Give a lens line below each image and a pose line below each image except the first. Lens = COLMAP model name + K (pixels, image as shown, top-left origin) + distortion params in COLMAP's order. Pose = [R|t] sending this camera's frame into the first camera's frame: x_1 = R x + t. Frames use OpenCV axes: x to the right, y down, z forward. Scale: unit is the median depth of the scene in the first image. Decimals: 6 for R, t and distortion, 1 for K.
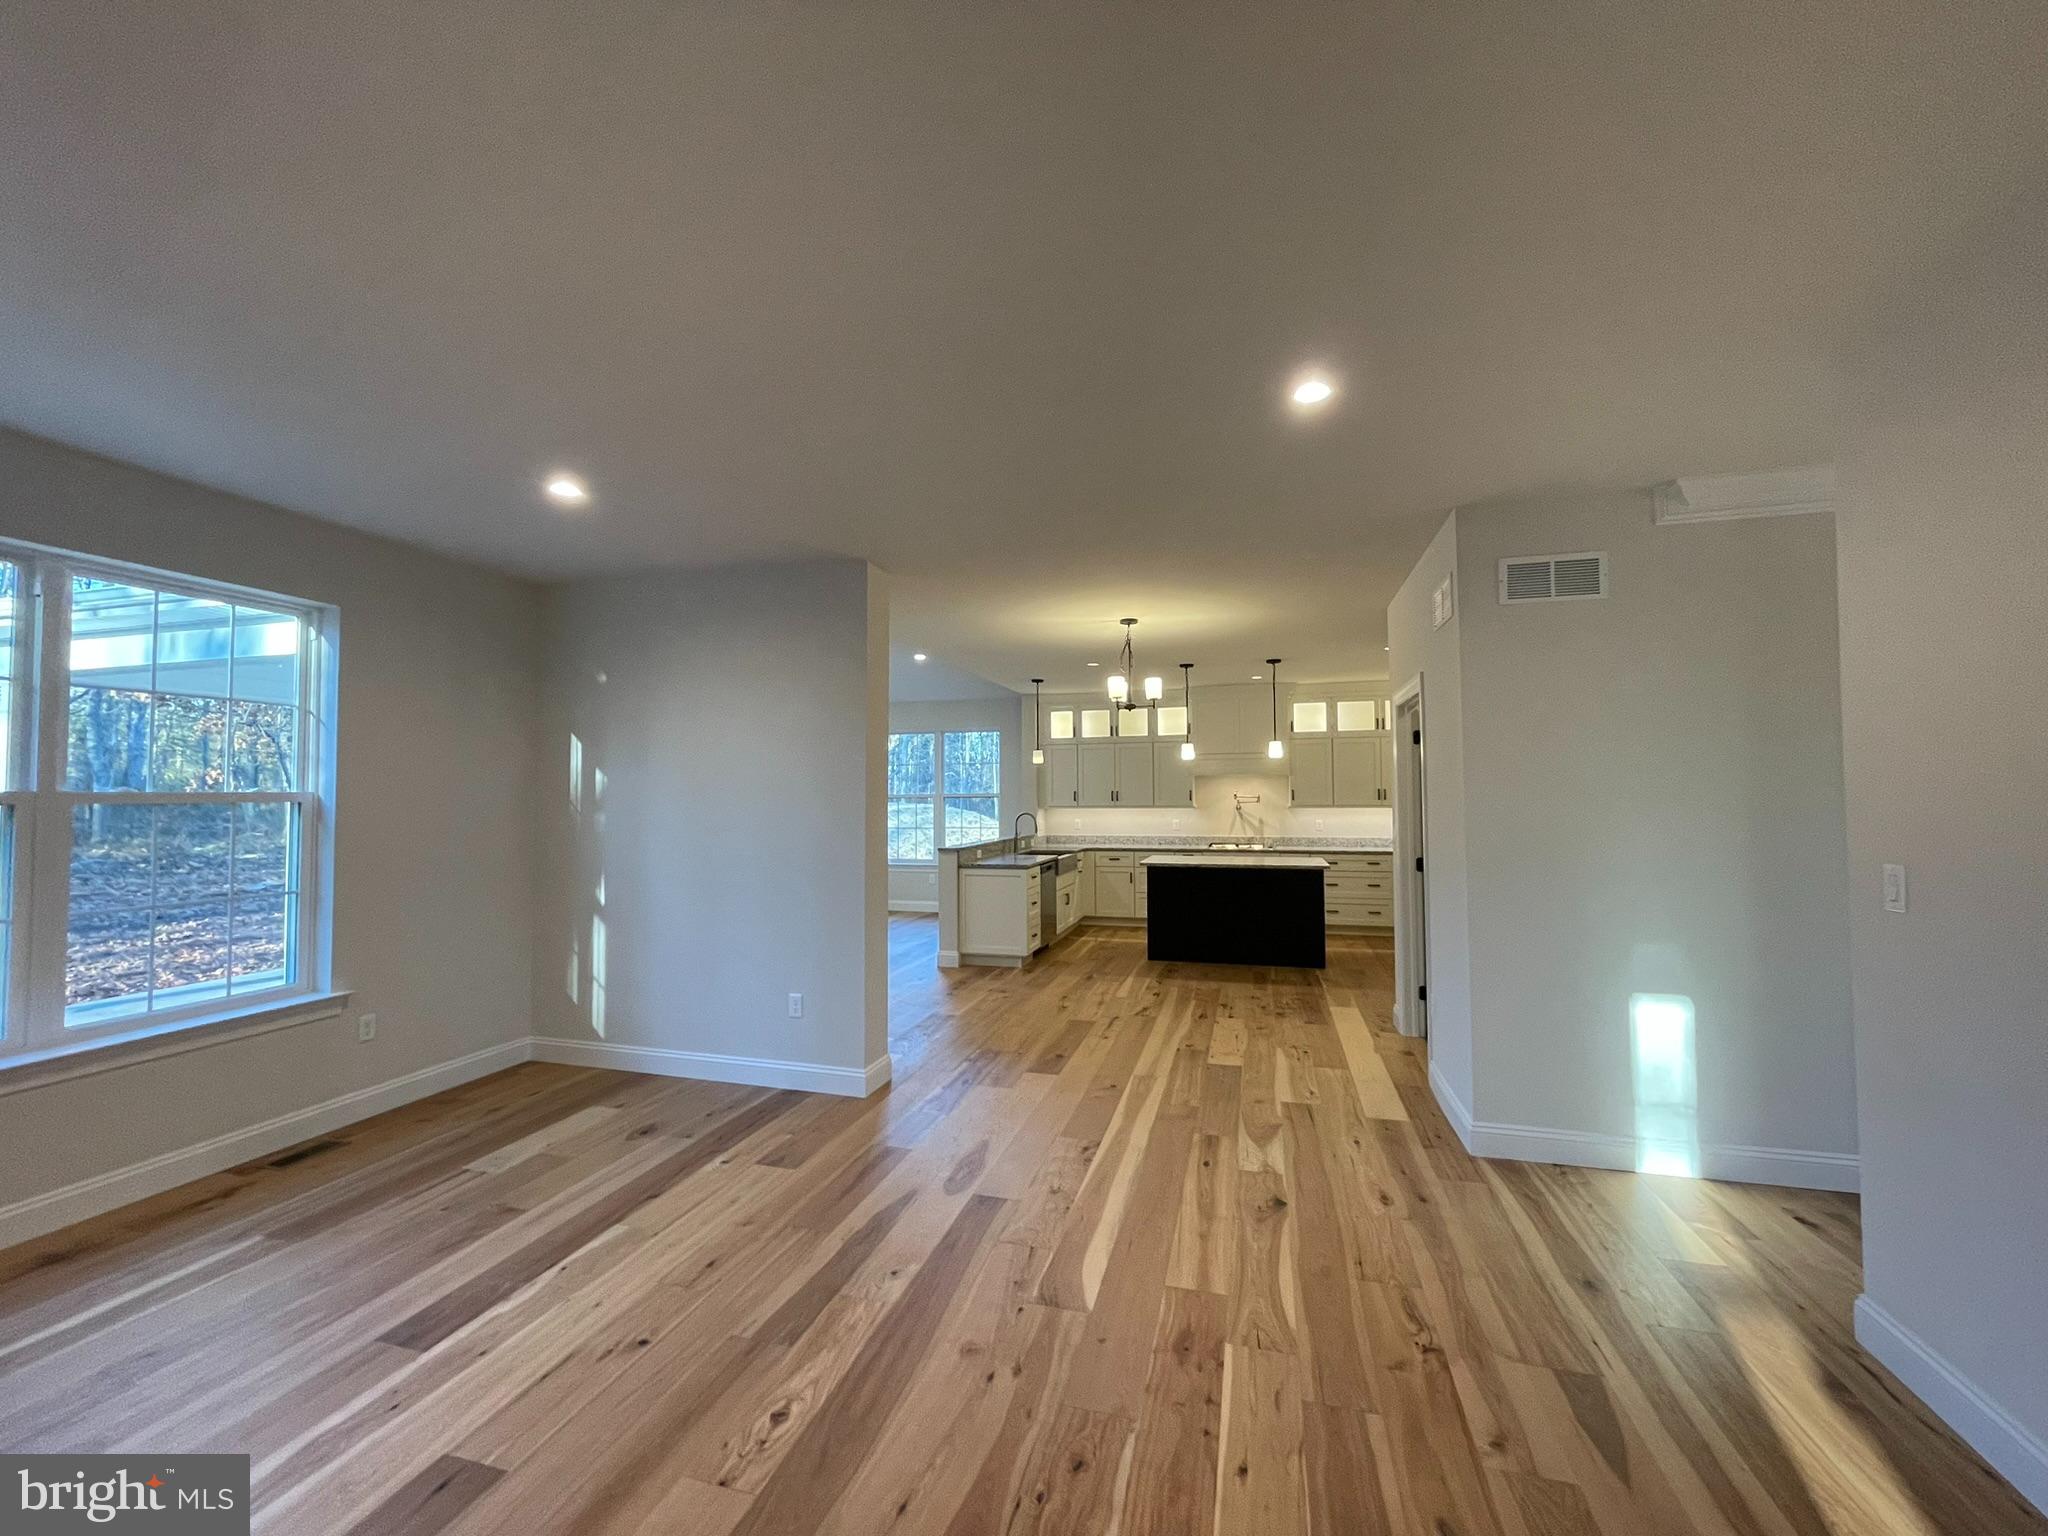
lens RADIAL K [[831.5, 0, 1019.4], [0, 831.5, 759.8], [0, 0, 1]] dist [-0.001248, -0.000570]
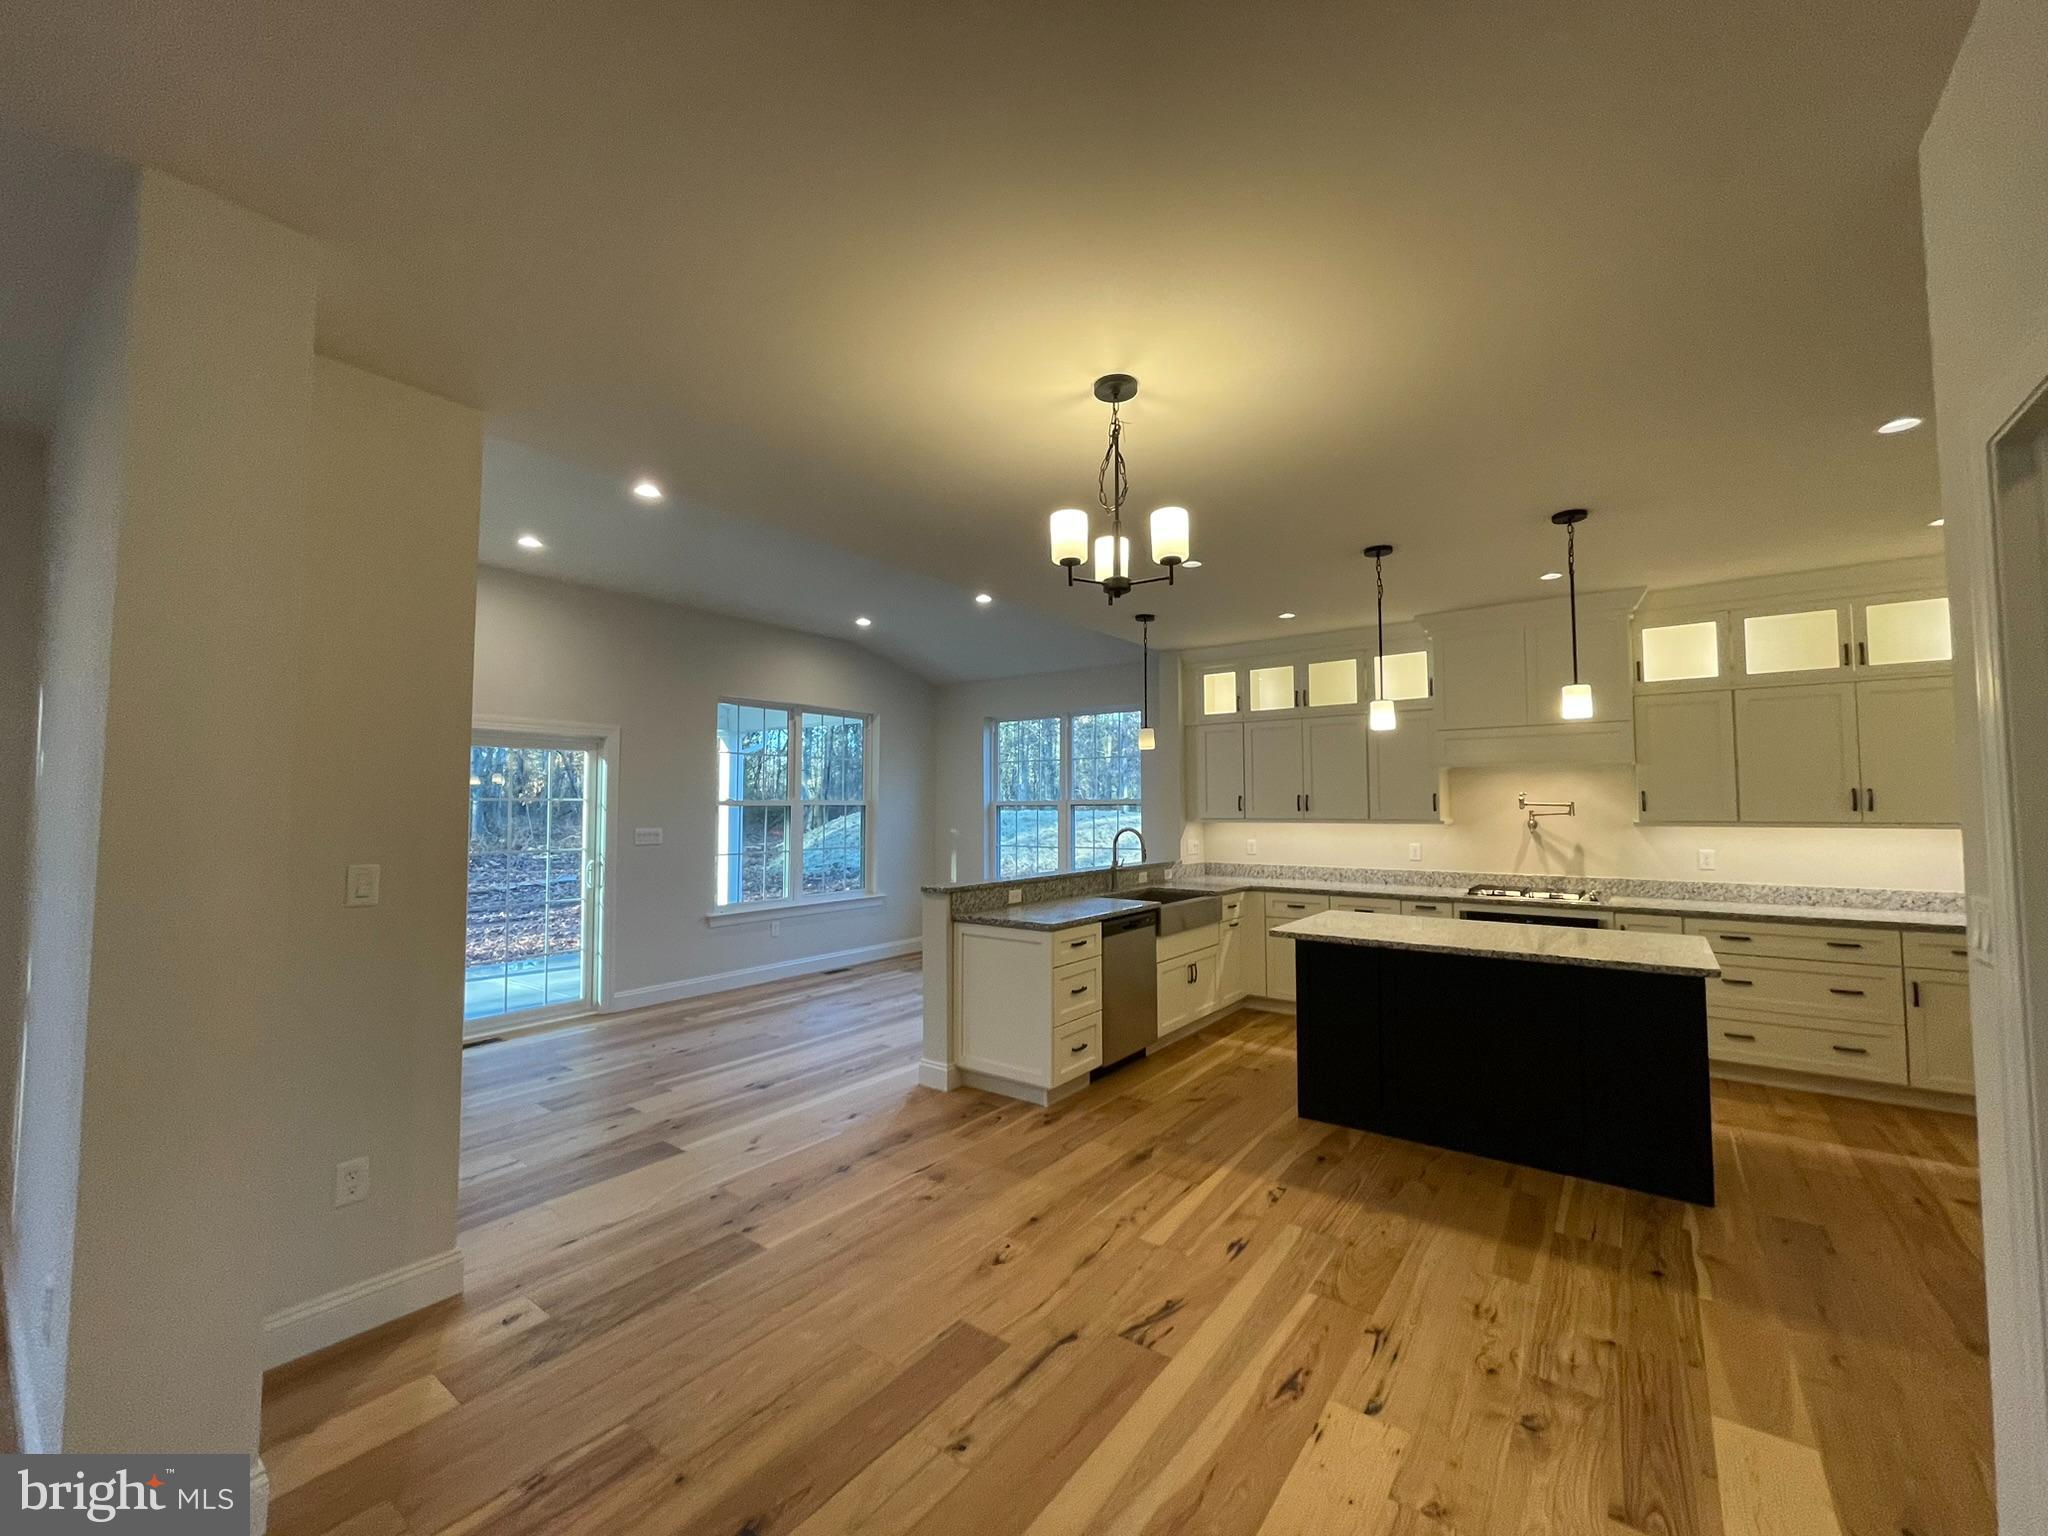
lens RADIAL K [[831.5, 0, 1024.8], [0, 831.5, 762.7], [0, 0, 1]] dist [-0.001248, -0.000570]
pose [[0.935518, -0.014551, -0.352978, 0.187103], [0.011472, 0.999876, -0.010816, 0.024067], [0.353092, 0.006069, 0.935569, 0.465158]]
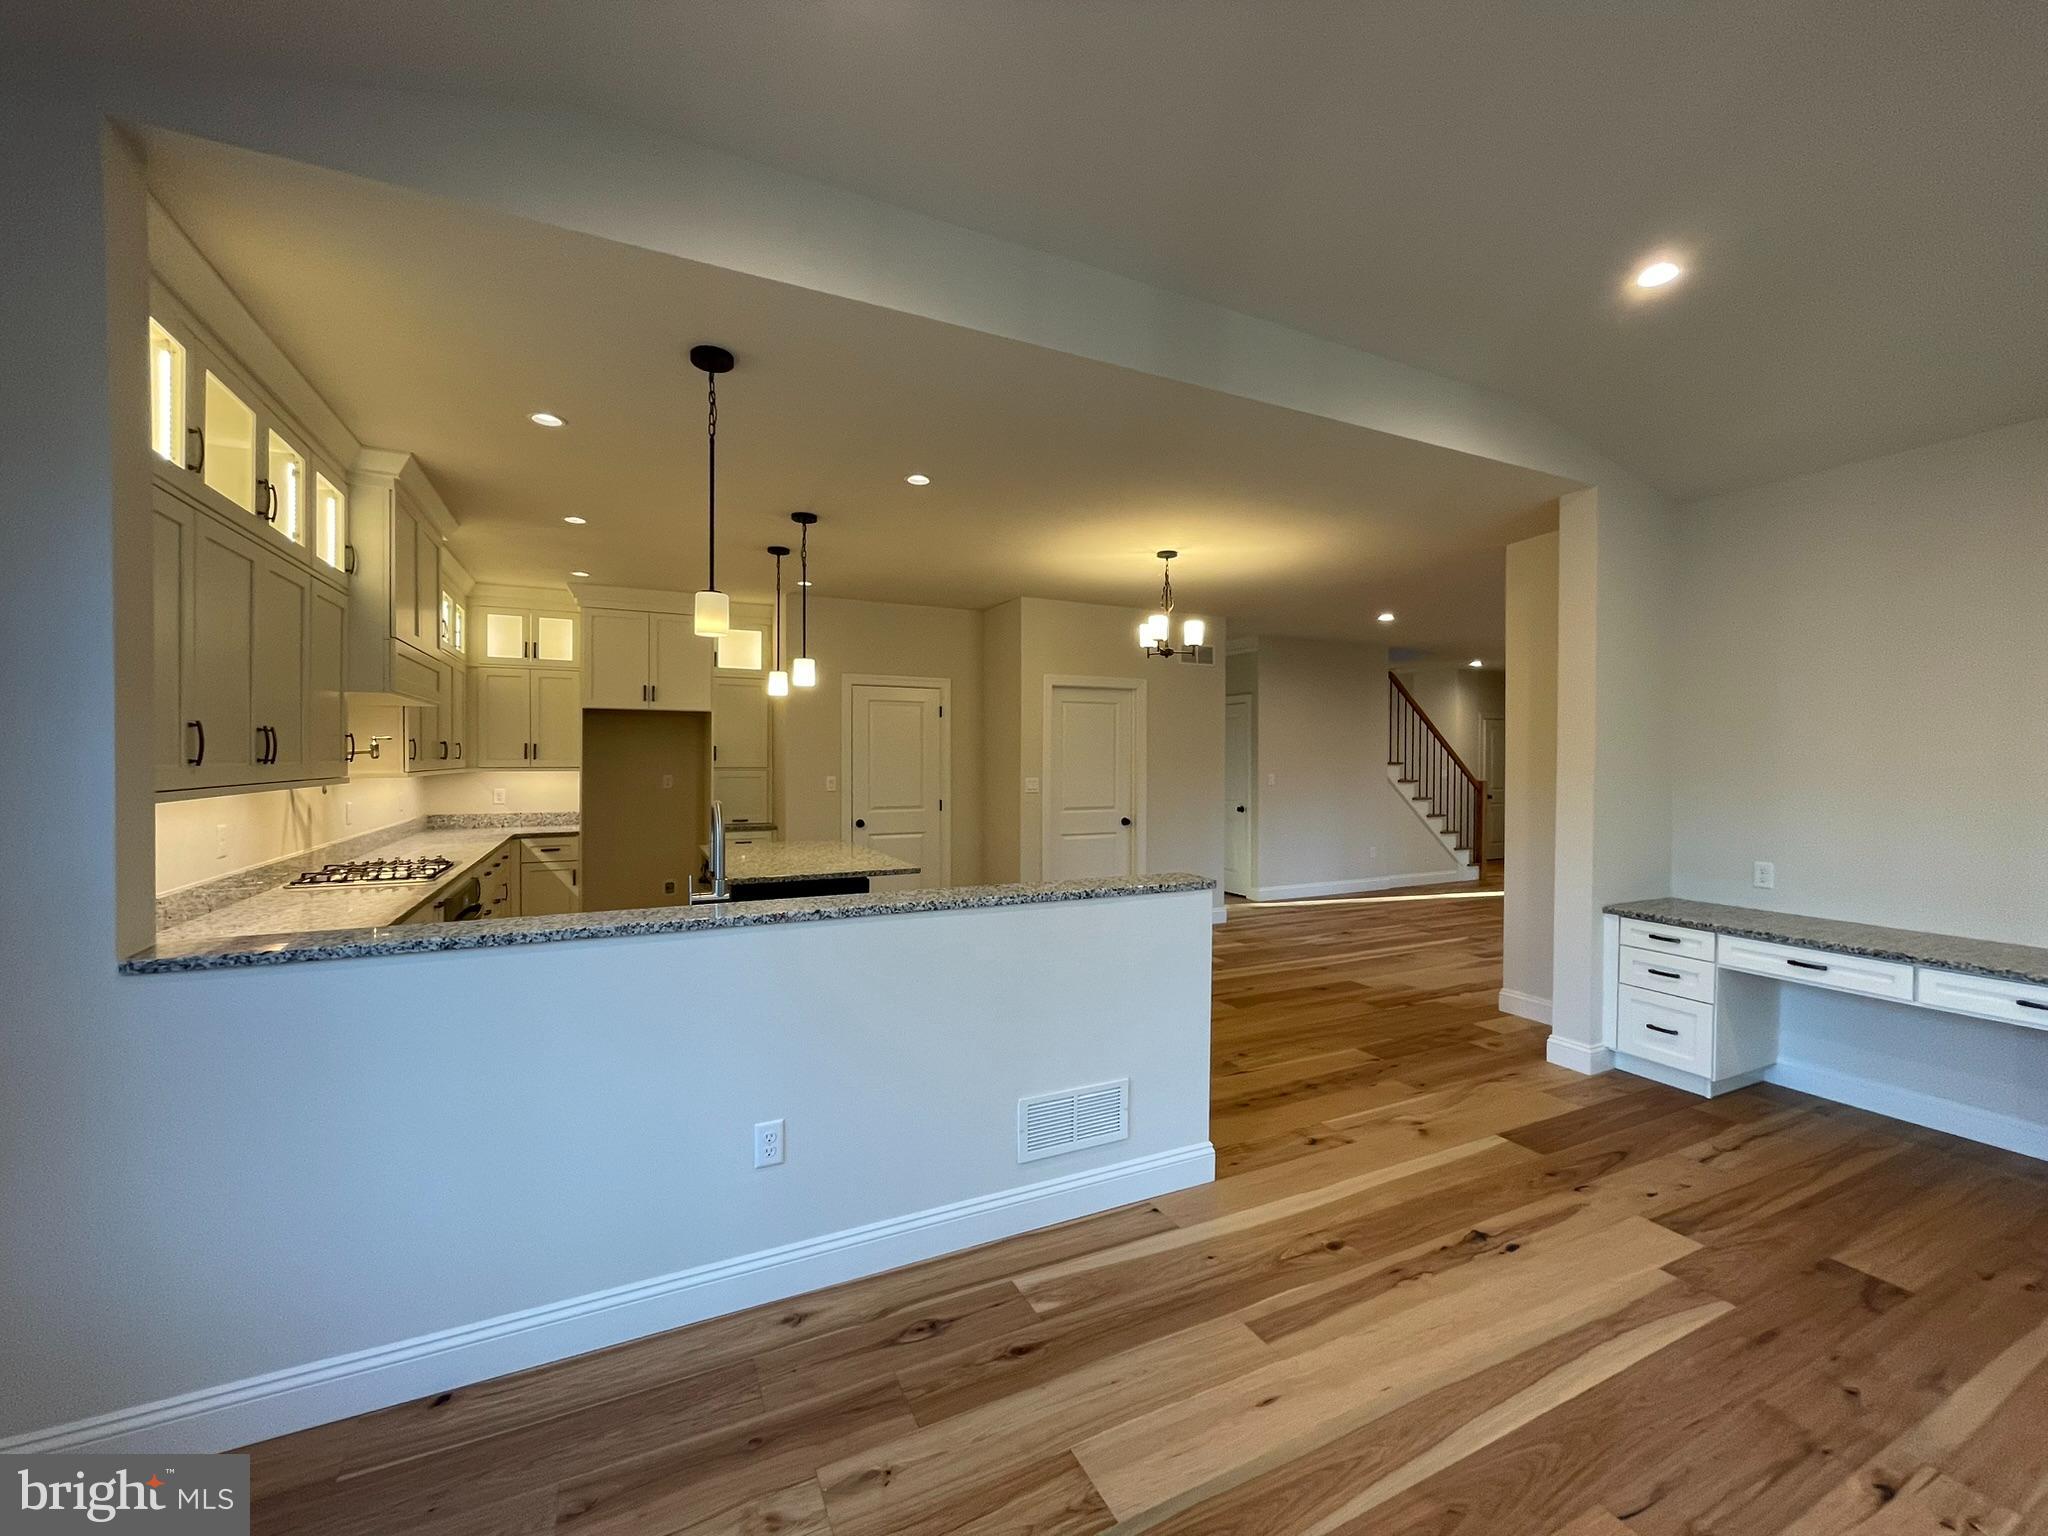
lens RADIAL K [[831.5, 0, 1019.8], [0, 831.5, 759.9], [0, 0, 1]] dist [-0.001248, -0.000570]
pose [[-0.668555, 0.005638, 0.743641, -0.333704], [-0.018602, 0.999532, -0.024302, 0.060142], [-0.743430, -0.030081, -0.668137, 1.340873]]
